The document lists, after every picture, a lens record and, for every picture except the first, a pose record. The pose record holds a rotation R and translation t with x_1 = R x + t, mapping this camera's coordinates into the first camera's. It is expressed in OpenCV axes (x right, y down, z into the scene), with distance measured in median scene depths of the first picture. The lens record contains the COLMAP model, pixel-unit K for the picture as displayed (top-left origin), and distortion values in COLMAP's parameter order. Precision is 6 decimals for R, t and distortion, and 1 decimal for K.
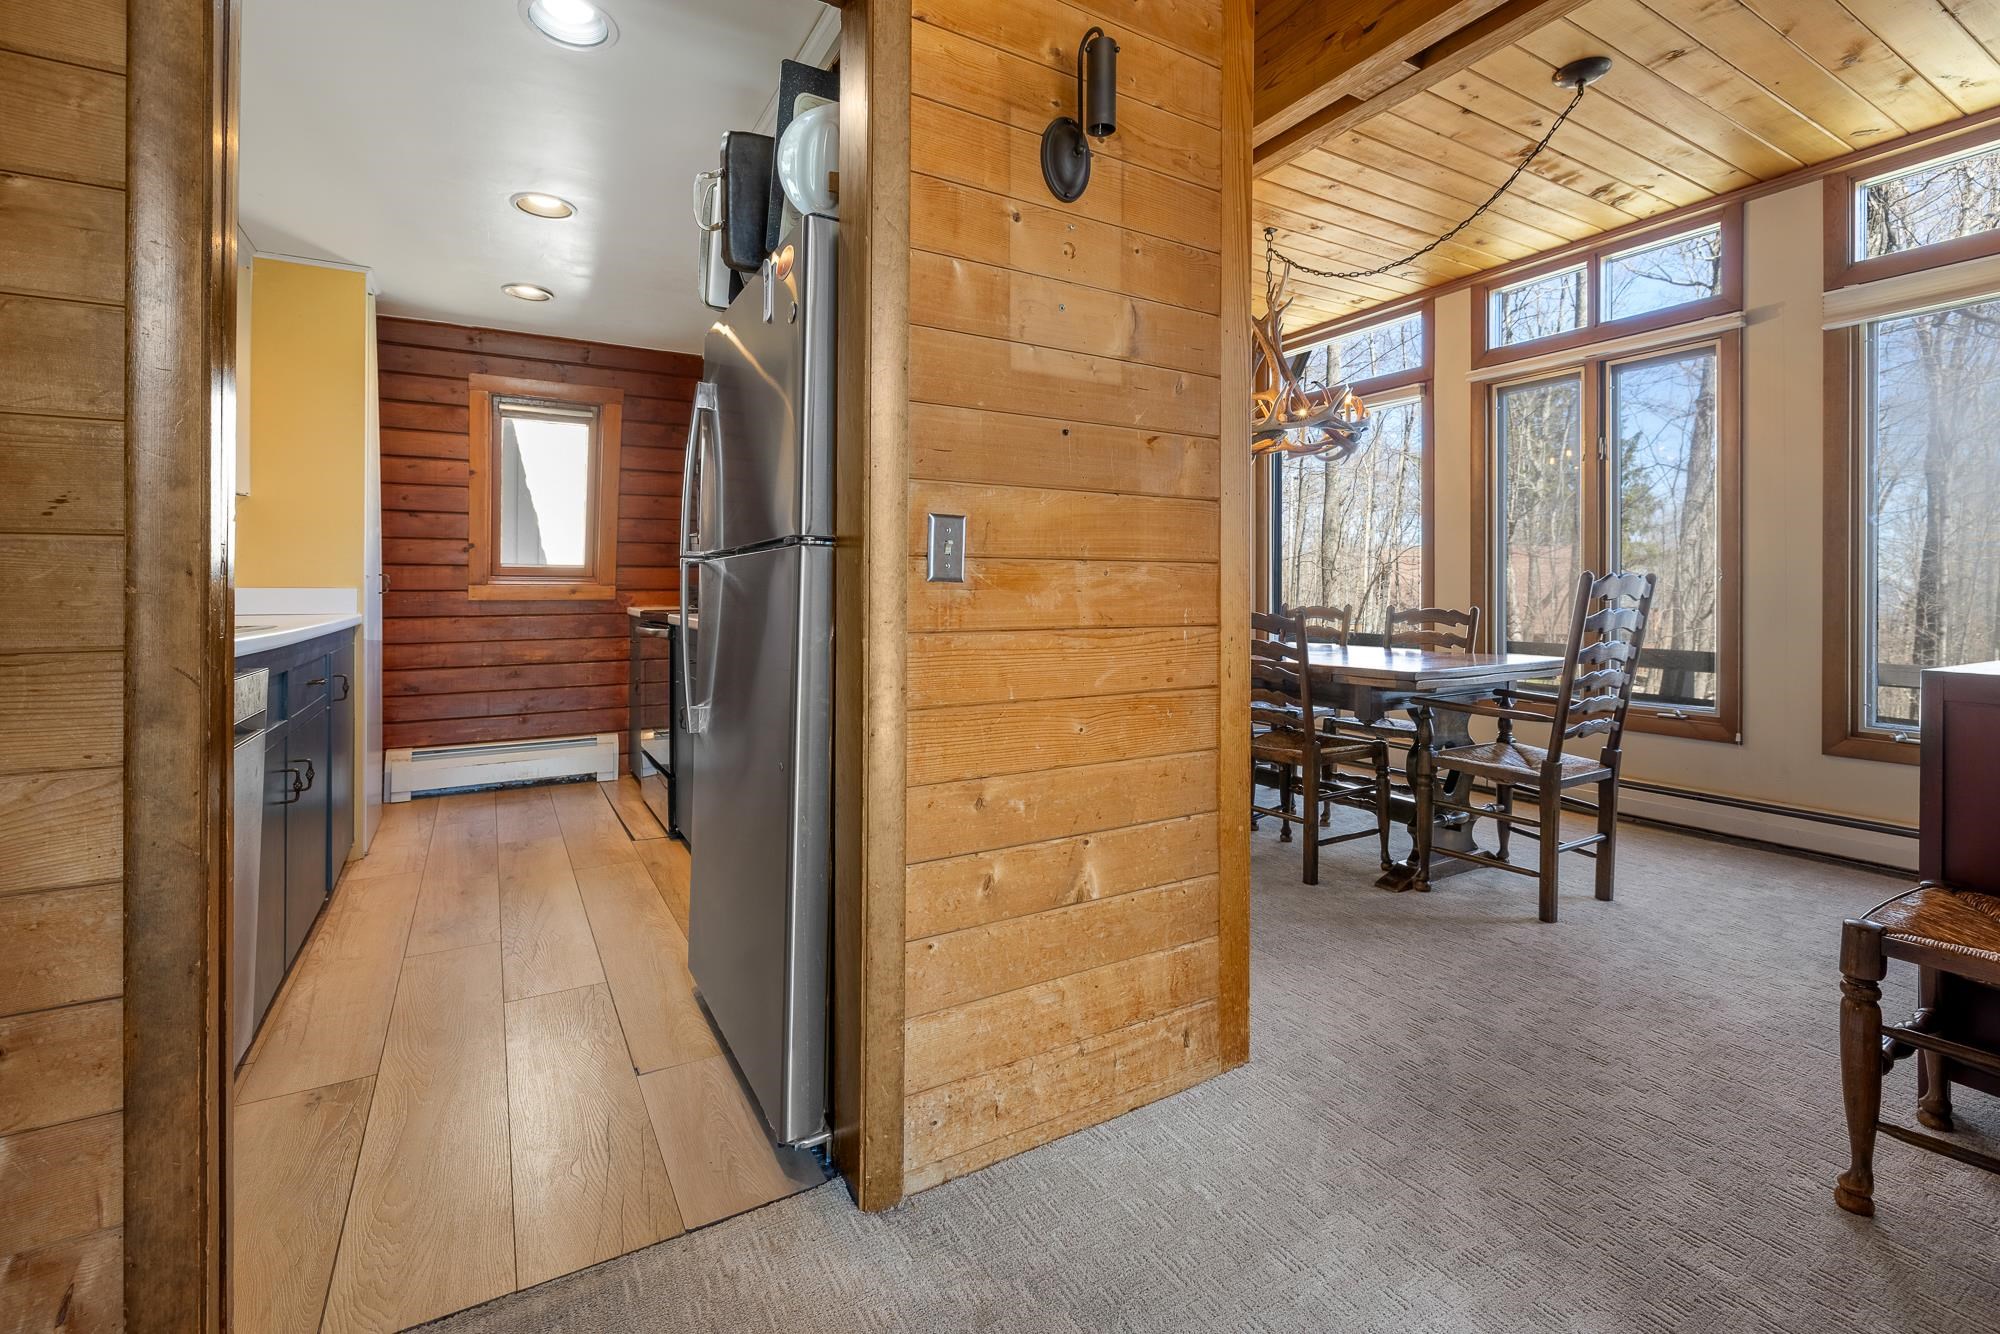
lens RADIAL K [[865.4, 0, 999.9], [0, 865.4, 589.0], [0, 0, 1]] dist [-0.002098, -0.000849]
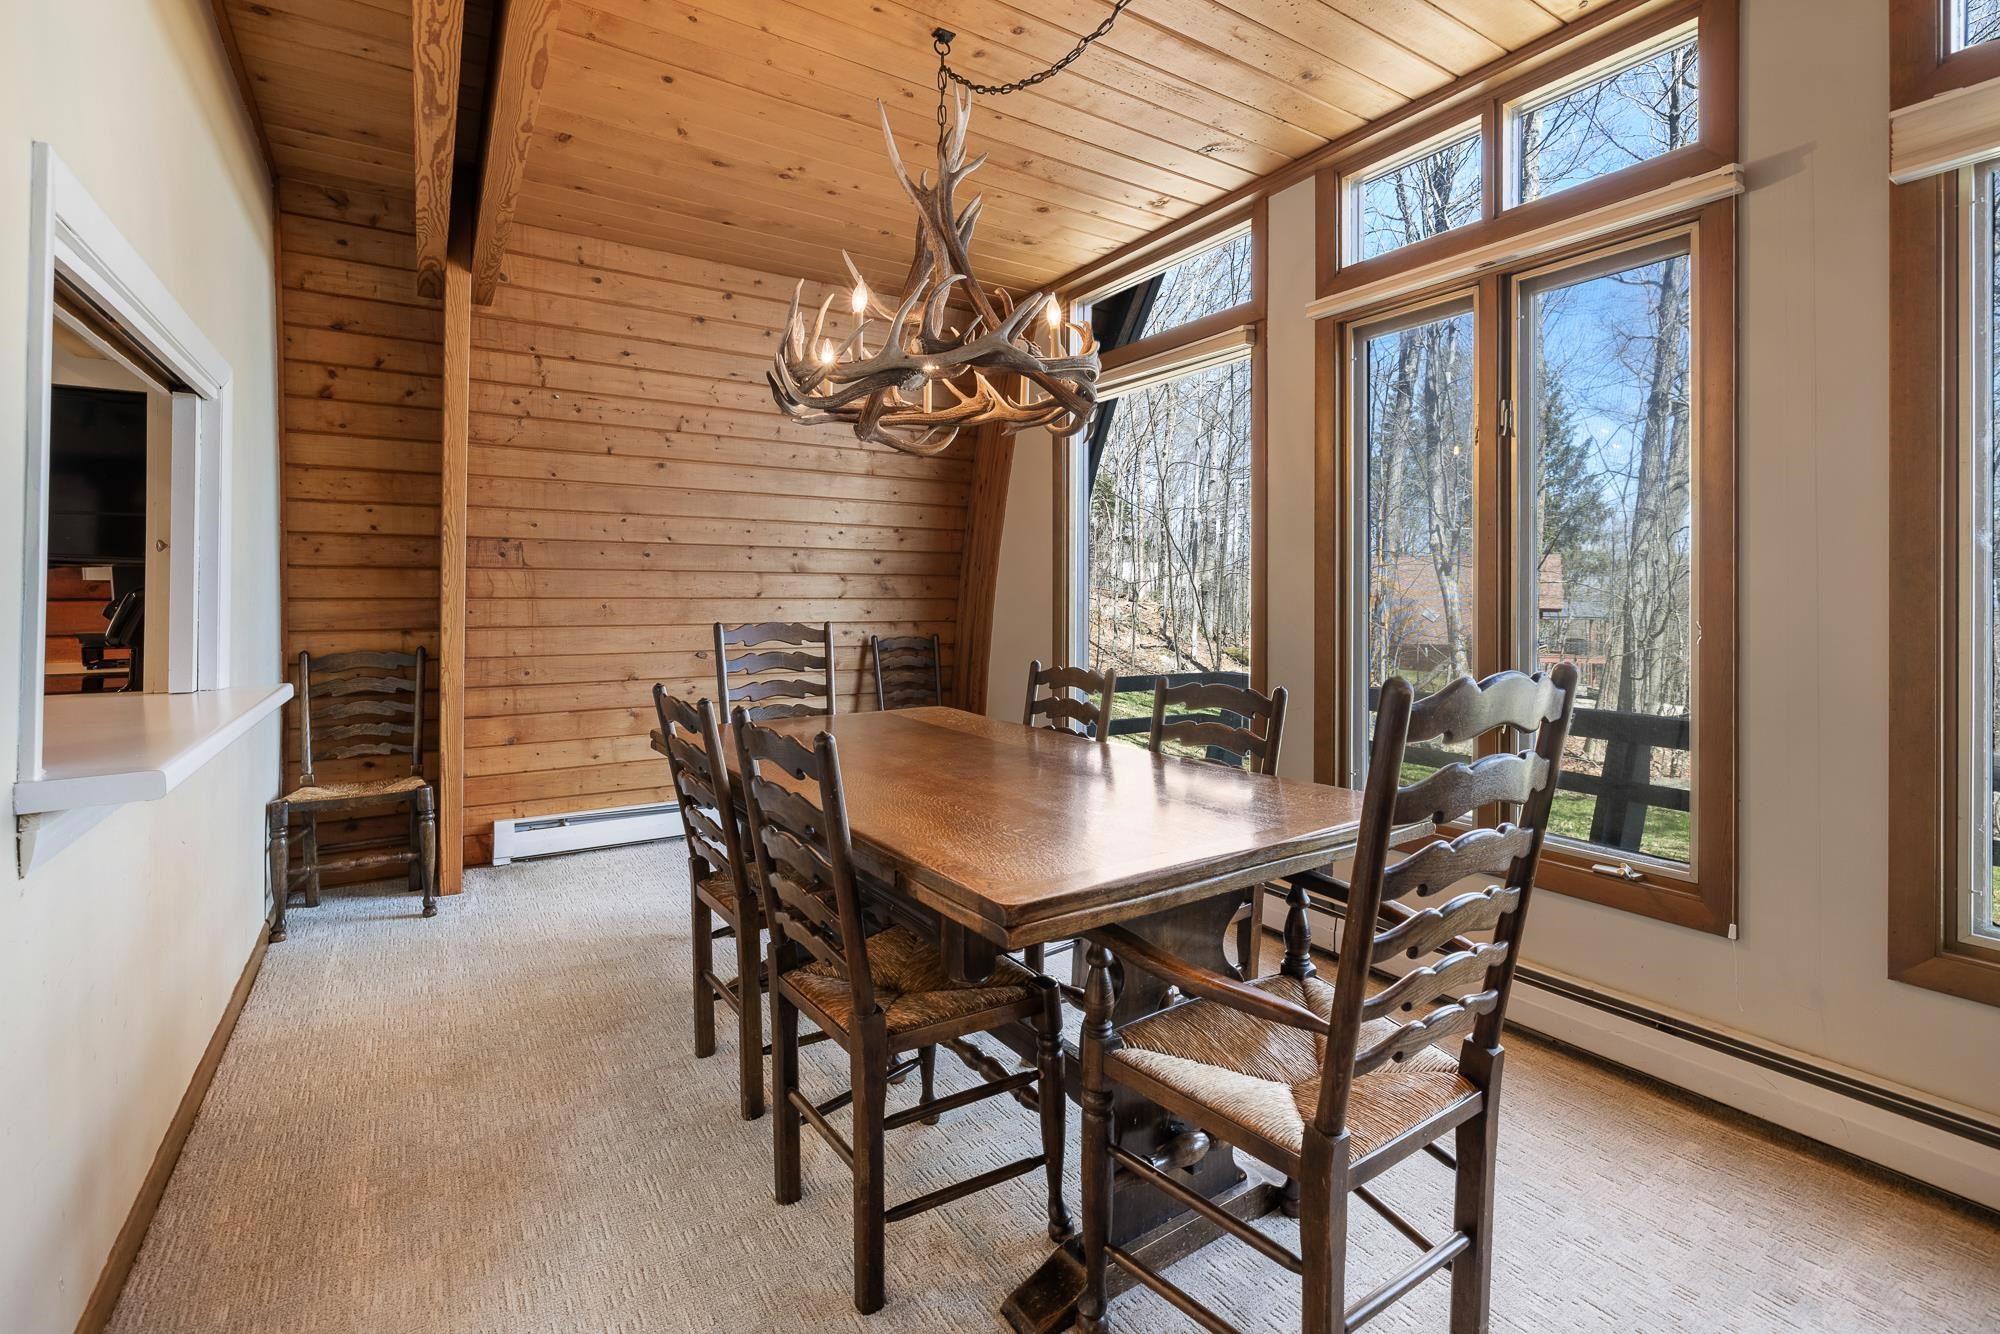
lens RADIAL K [[865.4, 0, 999.9], [0, 865.4, 589.0], [0, 0, 1]] dist [-0.002098, -0.000849]
pose [[0.999342, 0.002656, 0.036178, 0.312052], [-0.002453, 0.999981, -0.005648, -0.036787], [-0.036192, 0.005555, 0.999329, 0.395979]]
